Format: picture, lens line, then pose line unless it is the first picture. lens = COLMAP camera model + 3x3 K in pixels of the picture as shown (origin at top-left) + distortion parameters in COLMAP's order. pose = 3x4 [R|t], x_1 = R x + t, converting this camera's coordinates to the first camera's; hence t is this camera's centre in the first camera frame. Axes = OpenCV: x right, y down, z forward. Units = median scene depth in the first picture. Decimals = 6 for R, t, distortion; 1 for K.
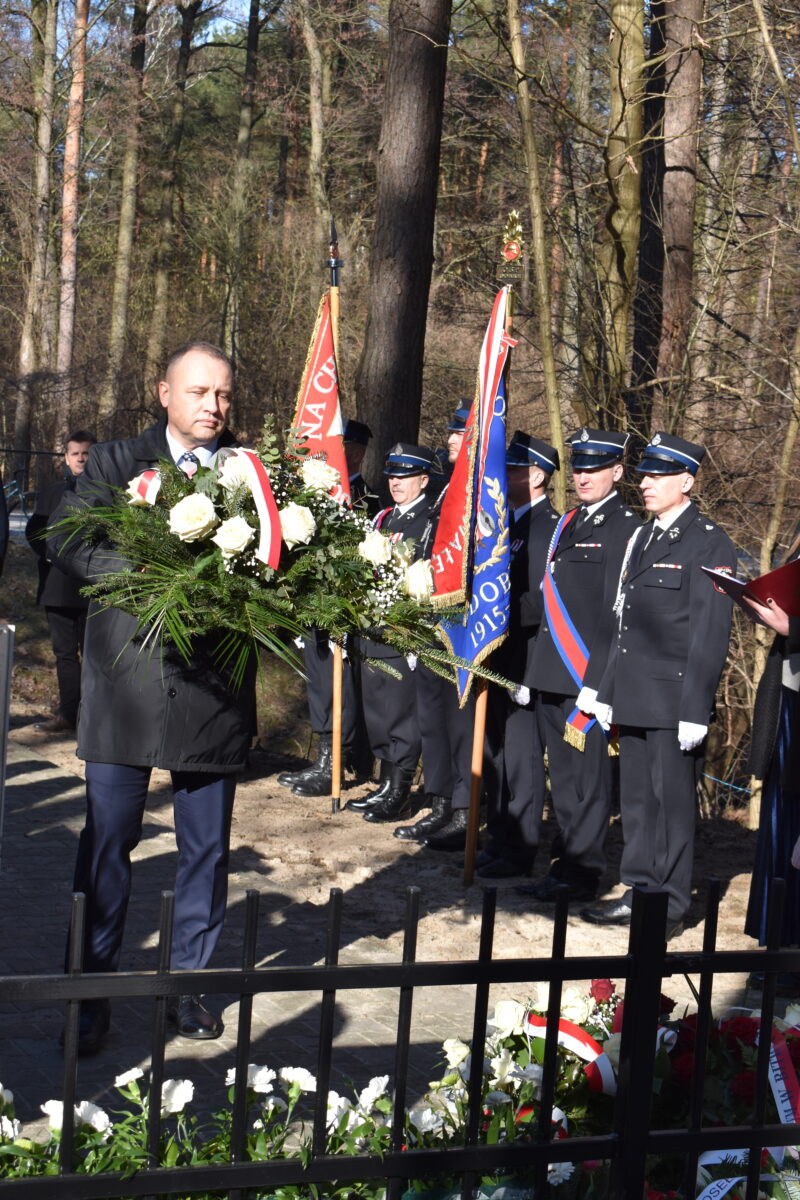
lens RADIAL K [[2028.4, 0, 400.0], [0, 2028.4, 600.0], [0, 0, 1]] dist [0.004742, -0.022628]
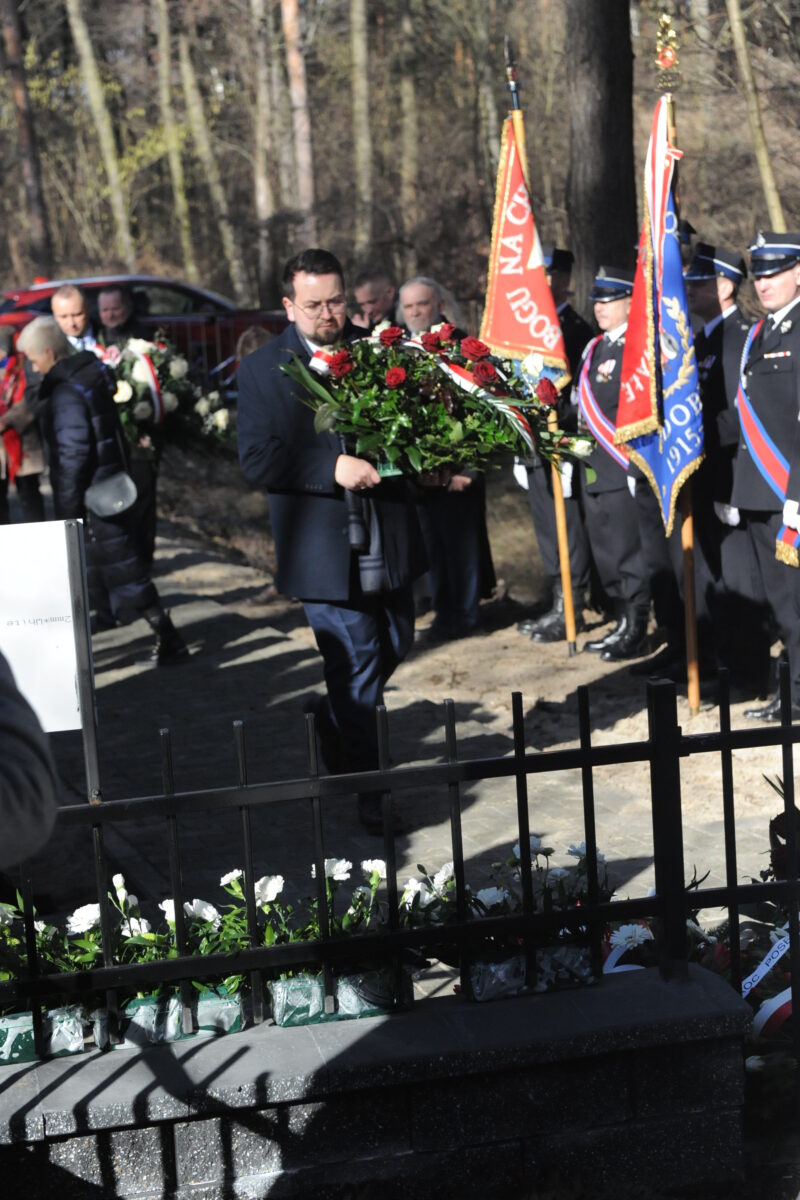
lens RADIAL K [[2300.9, 0, 400.0], [0, 2300.9, 600.0], [0, 0, 1]] dist [0.091760, -0.065835]
pose [[0.982871, -0.105360, -0.151208, 0.066756], [0.115957, 0.991251, 0.063046, -0.001258], [0.143242, -0.079500, 0.986489, -0.114904]]
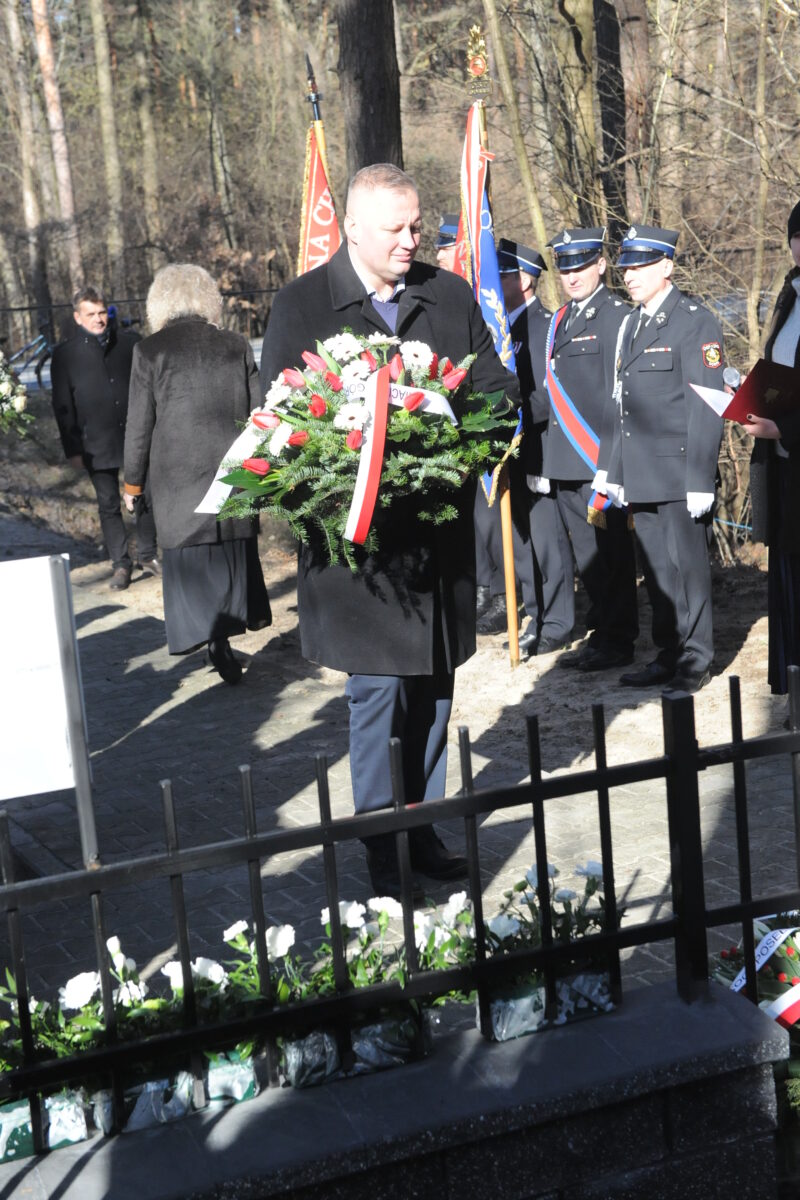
lens RADIAL K [[1882.7, 0, 400.0], [0, 1882.7, 600.0], [0, 0, 1]] dist [0.135448, 0.006063]
pose [[0.988980, -0.145832, -0.025533, 0.003280], [0.147787, 0.982707, 0.111559, -0.016365], [0.008822, -0.114103, 0.993430, -0.005052]]
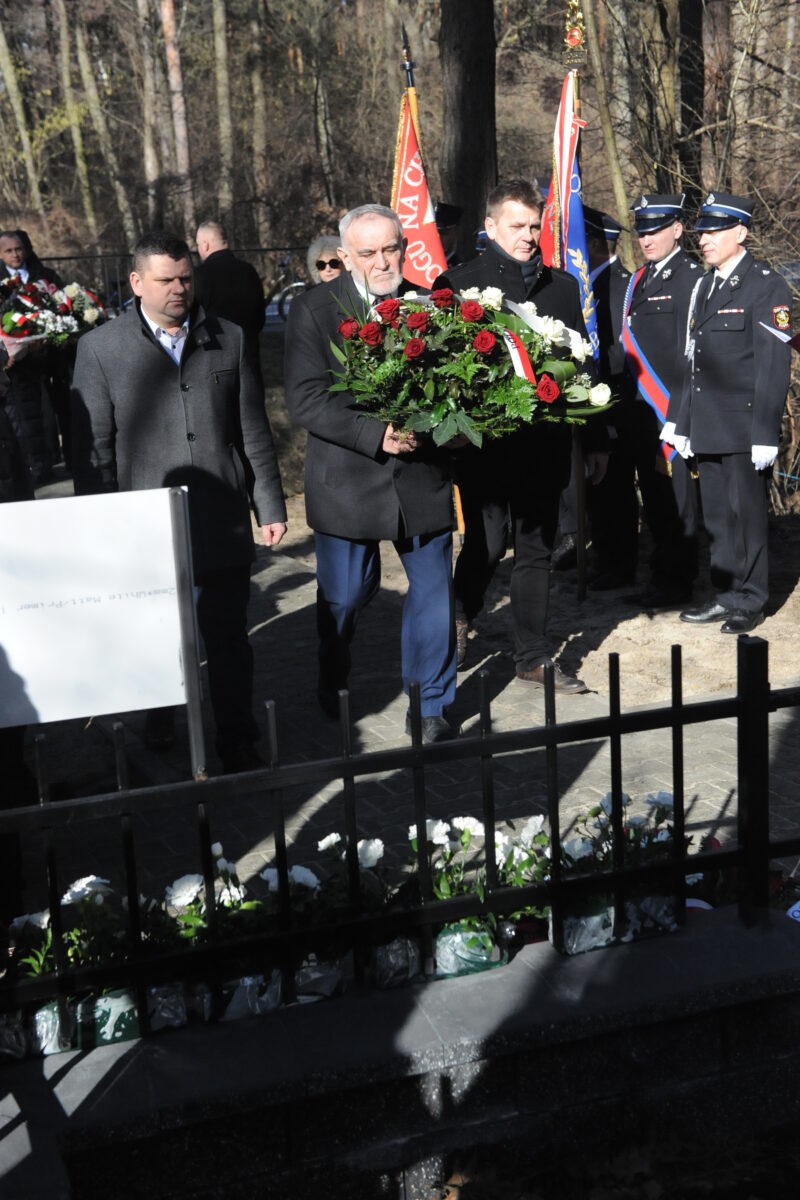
lens RADIAL K [[1701.1, 0, 400.0], [0, 1701.1, 600.0], [0, 0, 1]] dist [0.135234, 0.009295]
pose [[0.991939, -0.105365, -0.070391, -0.001861], [0.114752, 0.982558, 0.146328, -0.017212], [0.053746, -0.153226, 0.986728, 0.008616]]
